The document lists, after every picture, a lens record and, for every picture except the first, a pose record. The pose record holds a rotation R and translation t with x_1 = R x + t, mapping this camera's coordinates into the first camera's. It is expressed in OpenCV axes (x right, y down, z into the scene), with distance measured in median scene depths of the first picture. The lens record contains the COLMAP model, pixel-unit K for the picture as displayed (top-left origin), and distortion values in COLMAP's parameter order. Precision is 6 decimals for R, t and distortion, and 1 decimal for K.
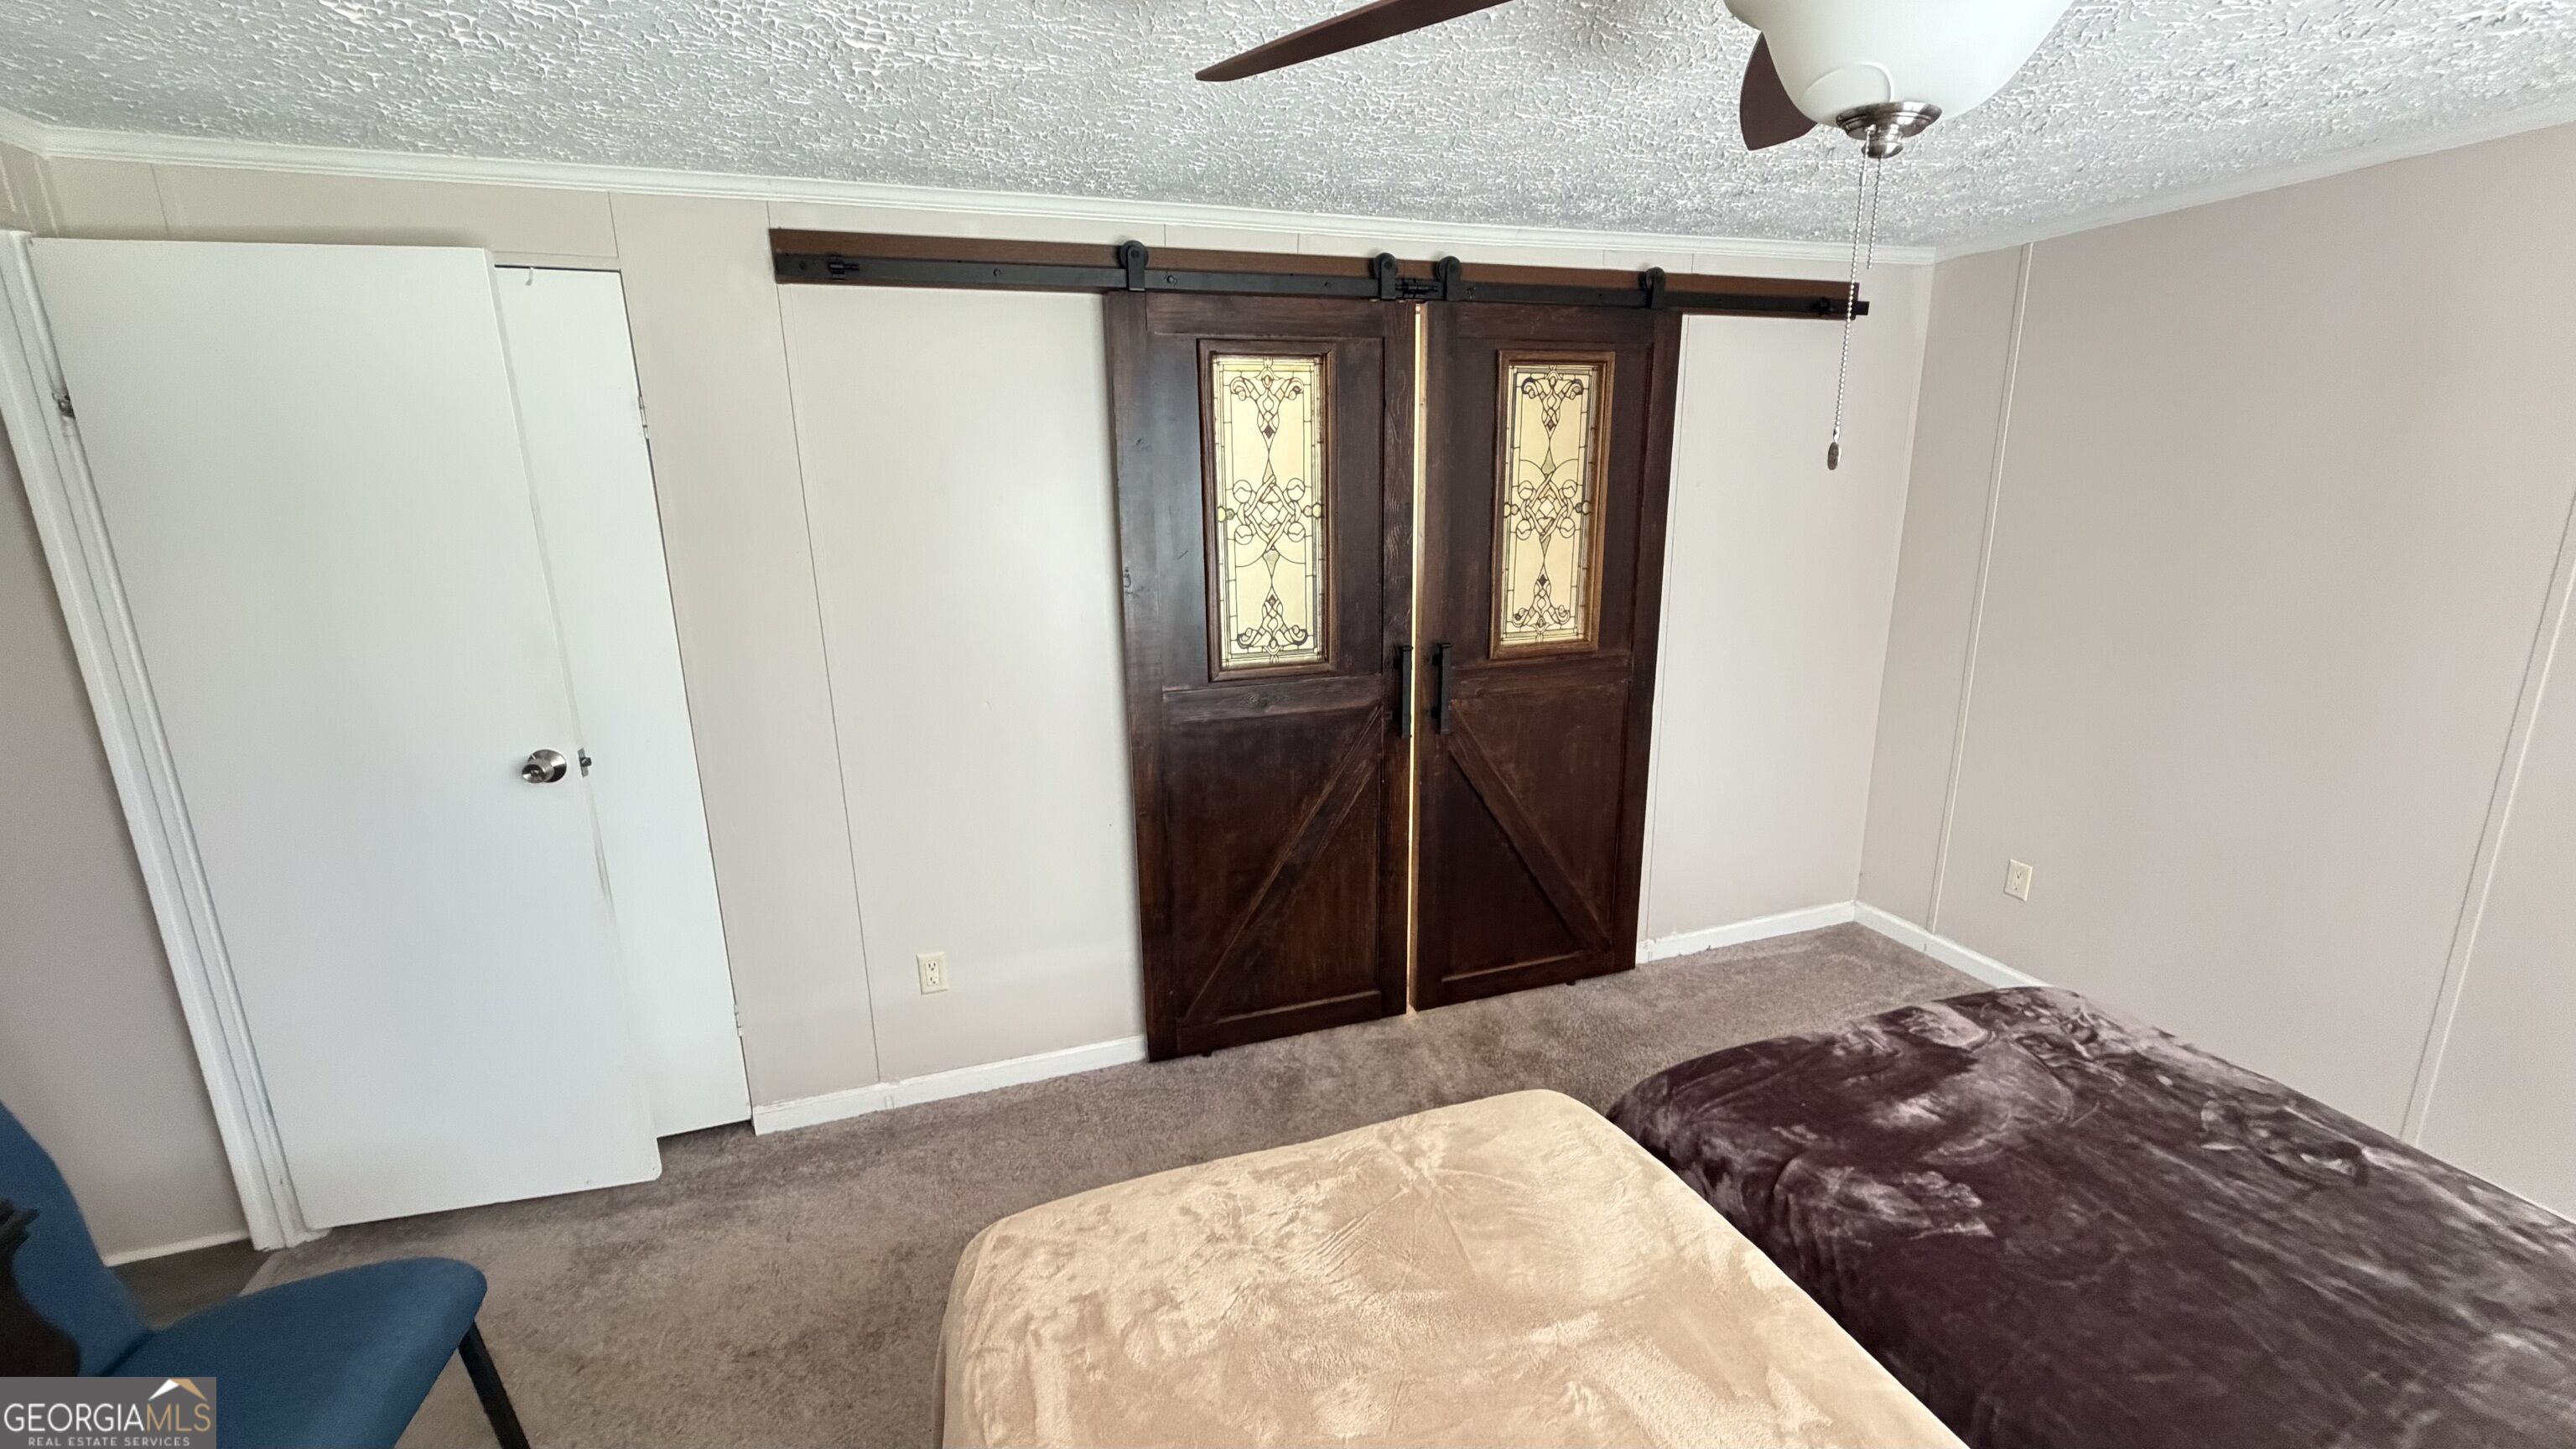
lens RADIAL K [[1019.1, 0, 1280.5], [0, 1019.1, 725.1], [0, 0, 1]] dist [-0.009761, 0.002061]
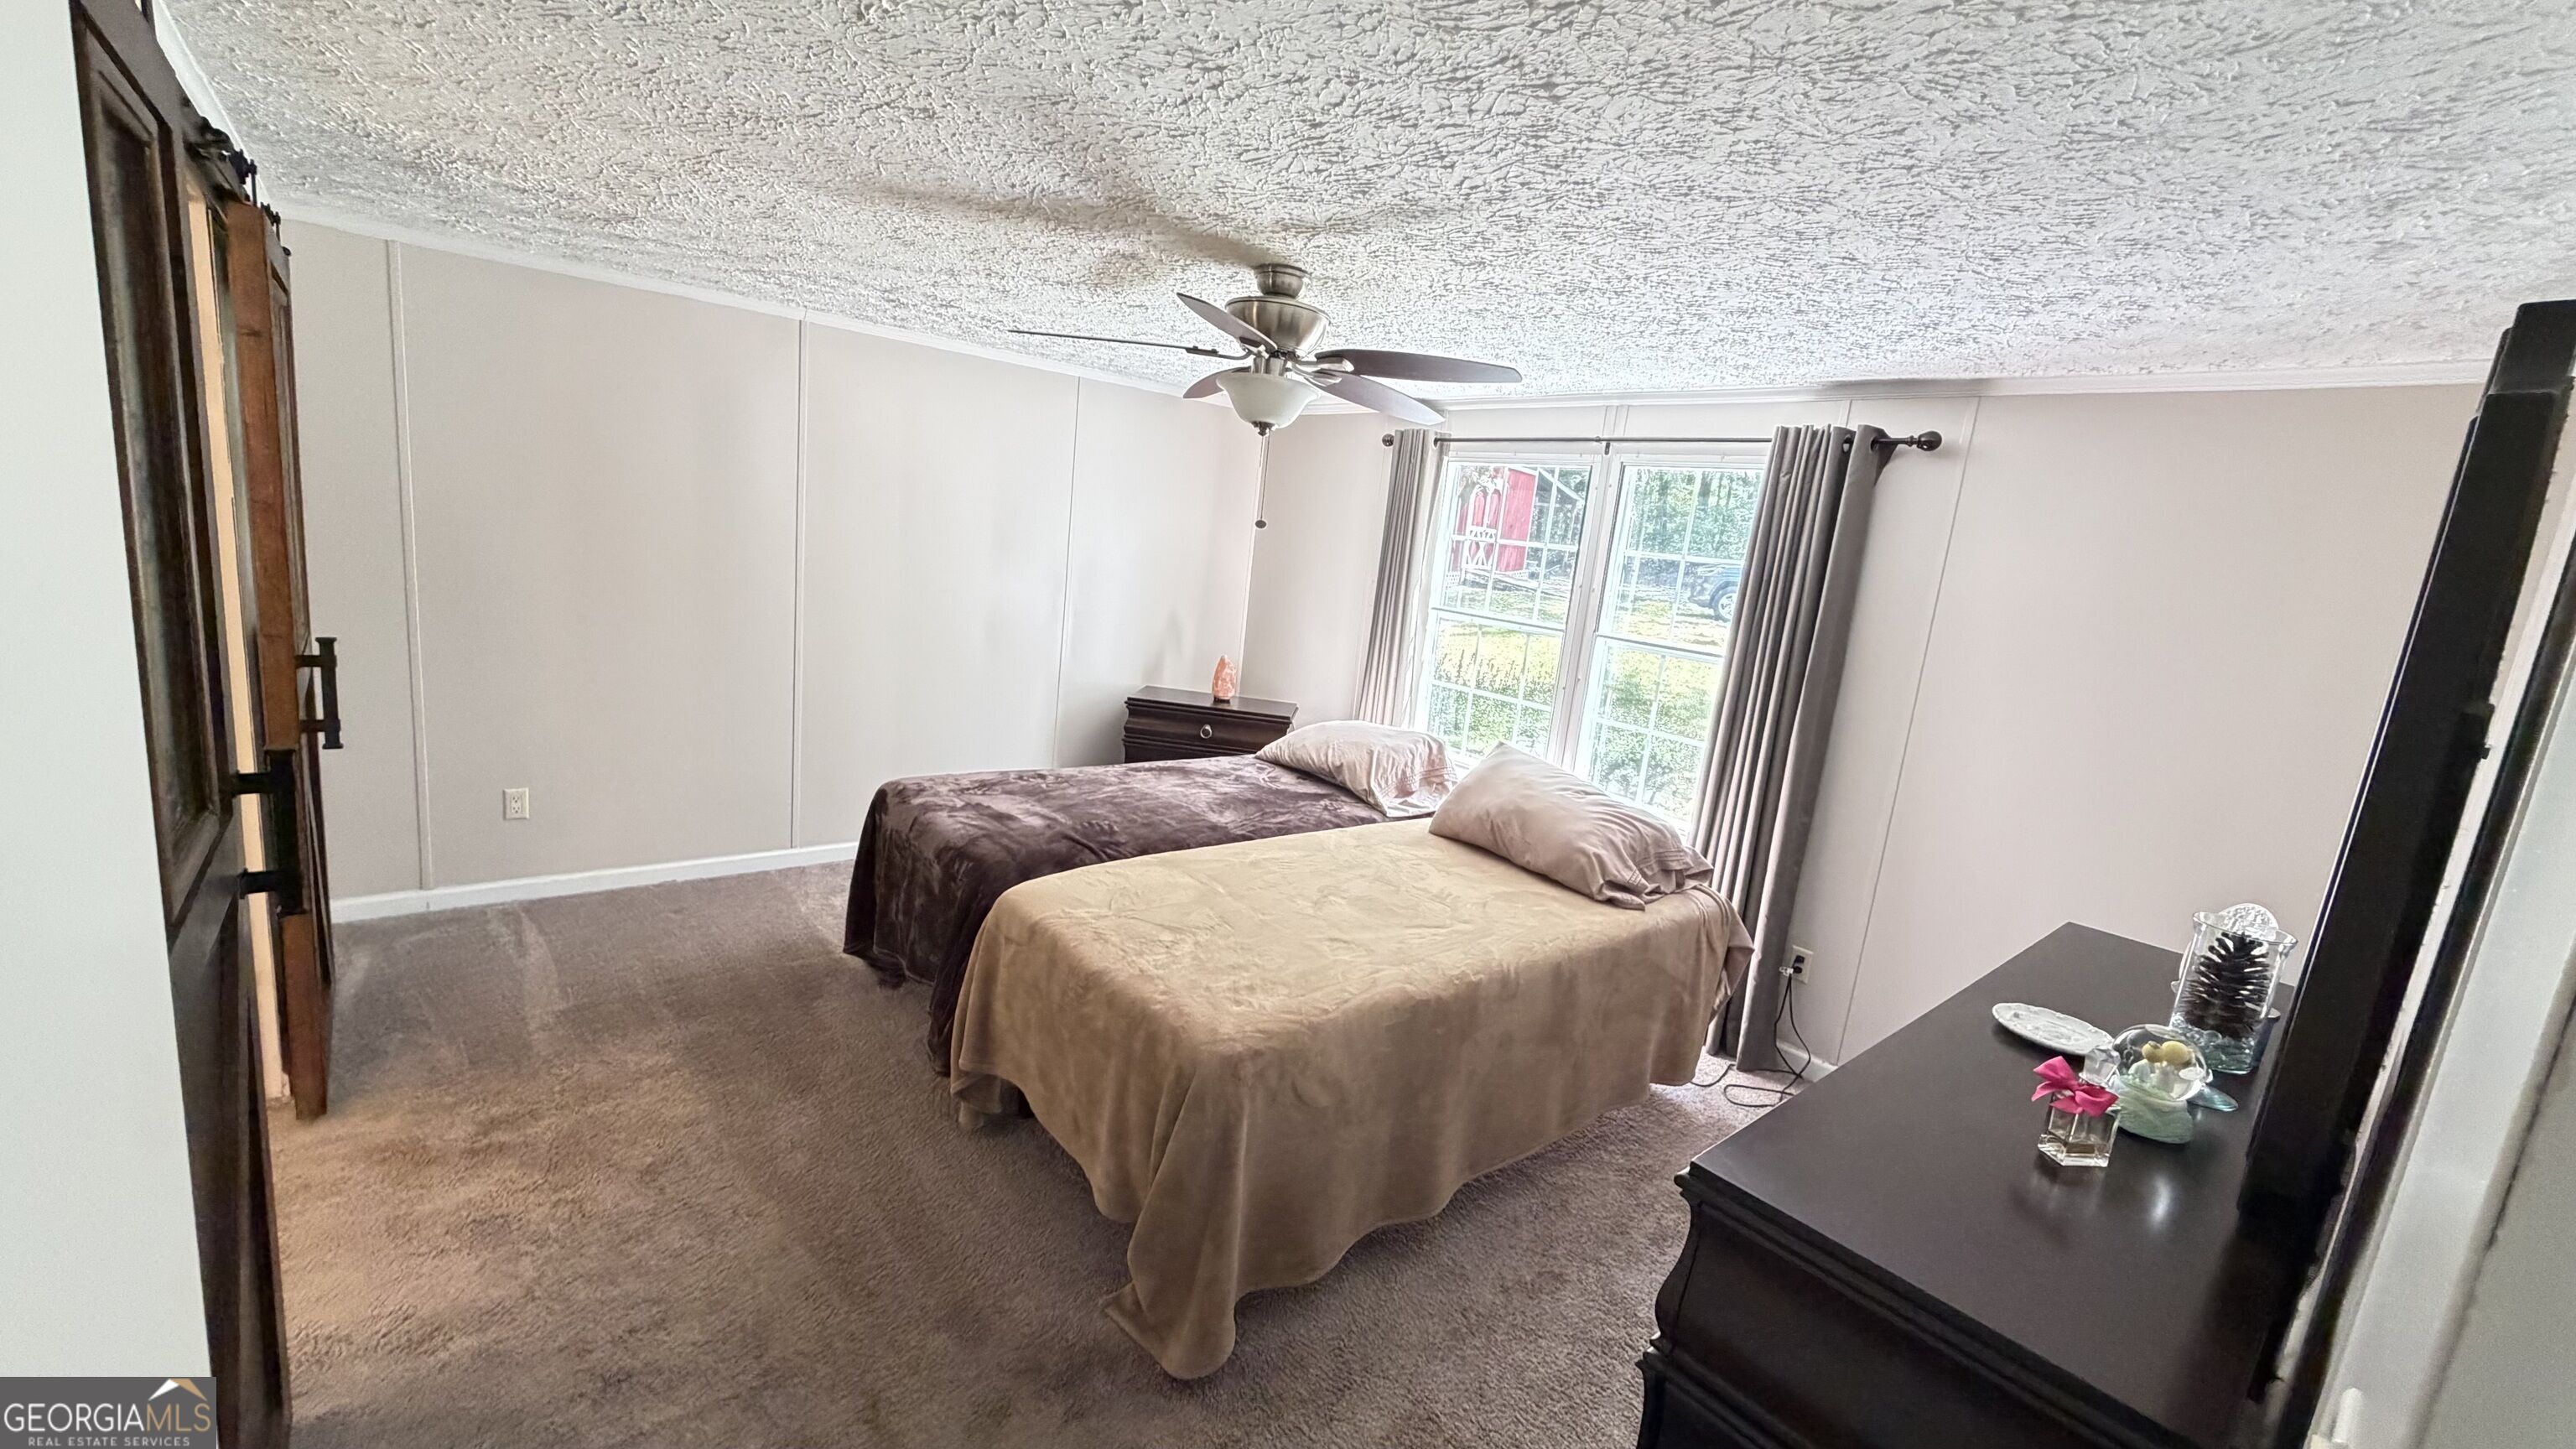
lens RADIAL K [[1019.1, 0, 1277.8], [0, 1019.1, 734.0], [0, 0, 1]] dist [-0.009761, 0.002061]
pose [[-0.387275, -0.193331, 0.901466, -1.430094], [0.122775, 0.958244, 0.258253, -0.260690], [-0.913753, 0.210692, -0.347368, 1.268141]]
